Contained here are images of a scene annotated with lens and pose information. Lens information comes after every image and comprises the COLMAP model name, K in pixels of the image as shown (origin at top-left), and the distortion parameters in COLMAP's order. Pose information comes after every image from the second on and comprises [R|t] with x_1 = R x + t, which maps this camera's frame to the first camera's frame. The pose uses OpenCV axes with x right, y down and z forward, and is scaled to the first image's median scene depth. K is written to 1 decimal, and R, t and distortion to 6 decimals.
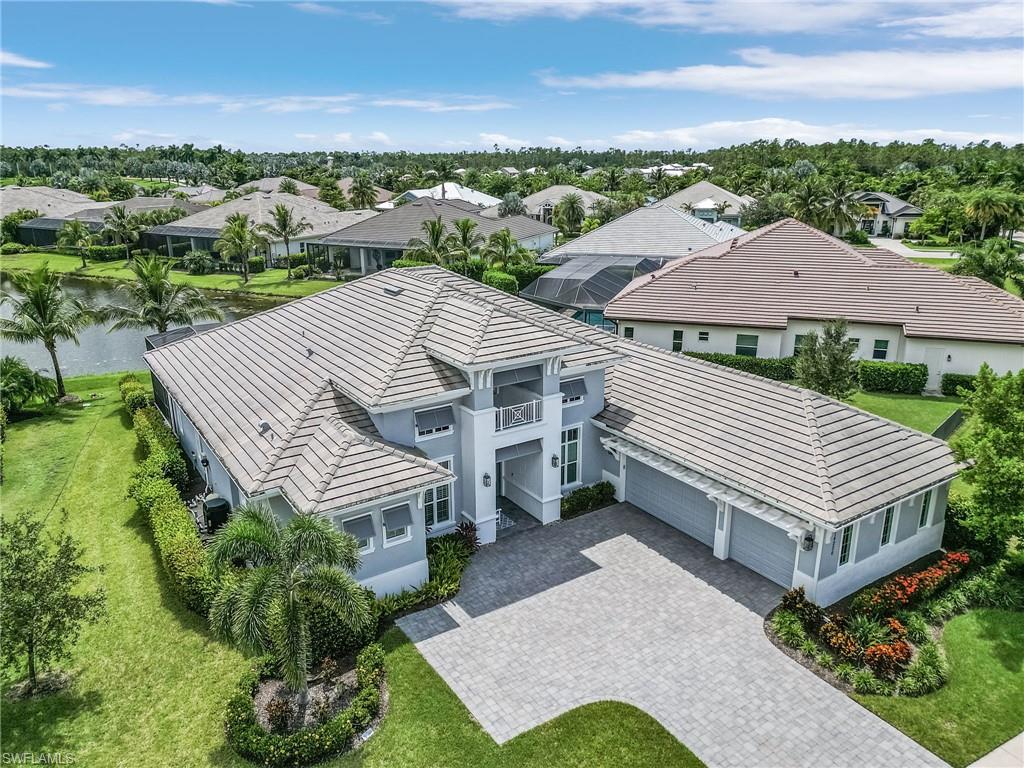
lens RADIAL K [[723.5, 0, 510.0], [0, 723.5, 361.0], [0, 0, 1]] dist [0.064309, 0.000169]
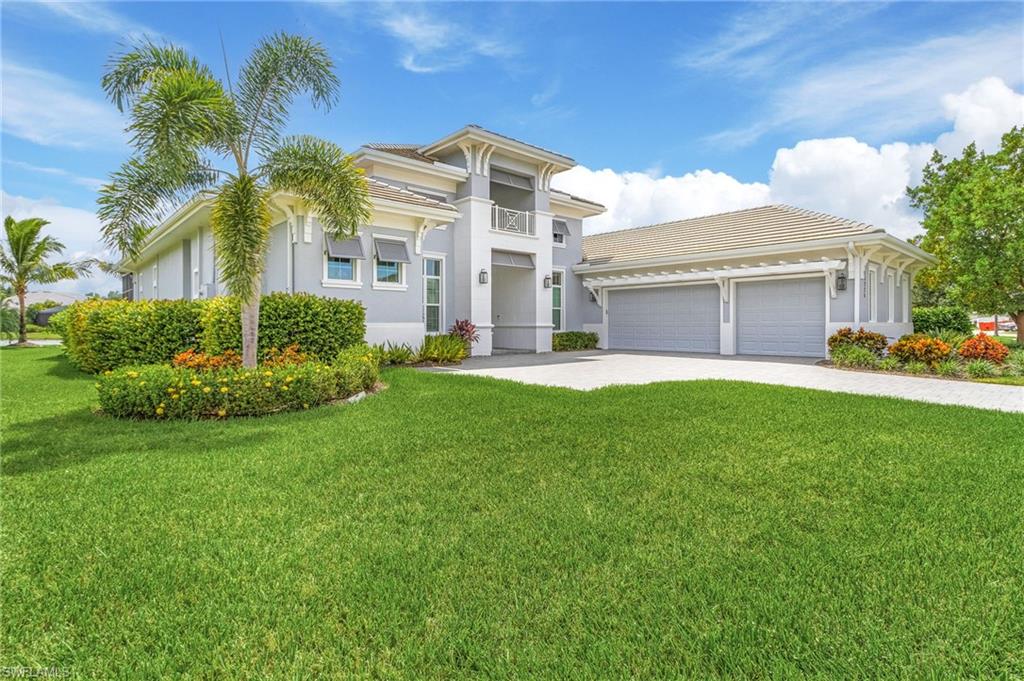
lens RADIAL K [[508.9, 0, 516.4], [0, 508.9, 318.9], [0, 0, 1]] dist [0.000535, 0.000146]
pose [[0.987043, 0.003683, 0.160411, -0.091757], [0.040640, 0.961398, -0.272143, 0.383806], [-0.155221, 0.275136, 0.948792, 0.384343]]
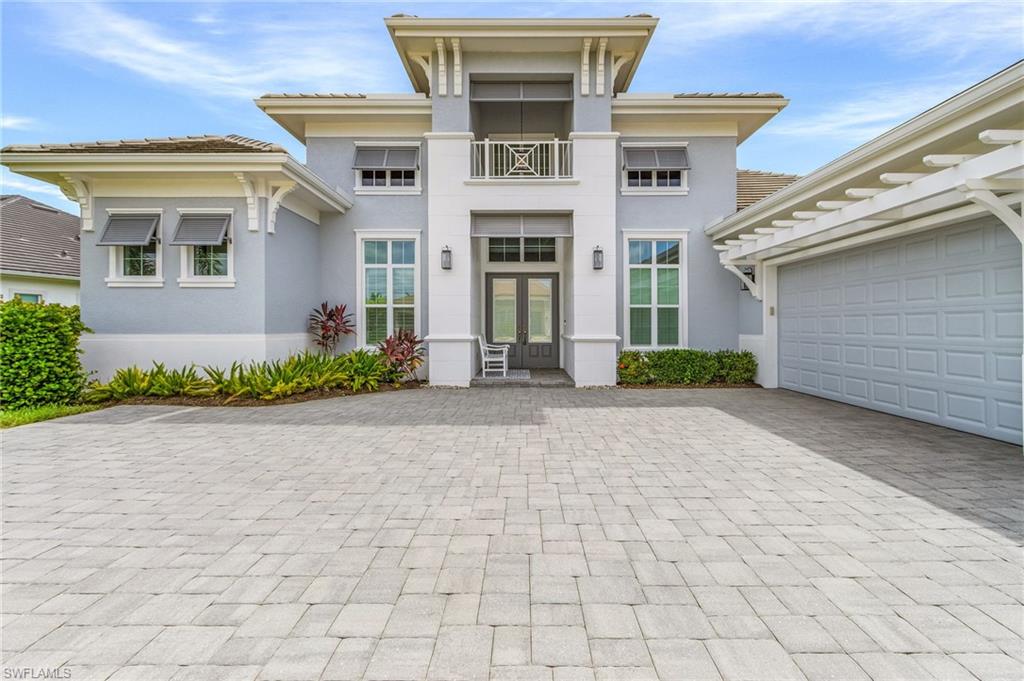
lens RADIAL K [[480.1, 0, 518.9], [0, 480.1, 326.0], [0, 0, 1]] dist [0.001580, 0.000199]
pose [[0.828269, 0.006876, -0.560289, 0.220639], [-0.154714, 0.963859, -0.216885, 0.281269], [0.538548, 0.266324, 0.799398, 0.724196]]
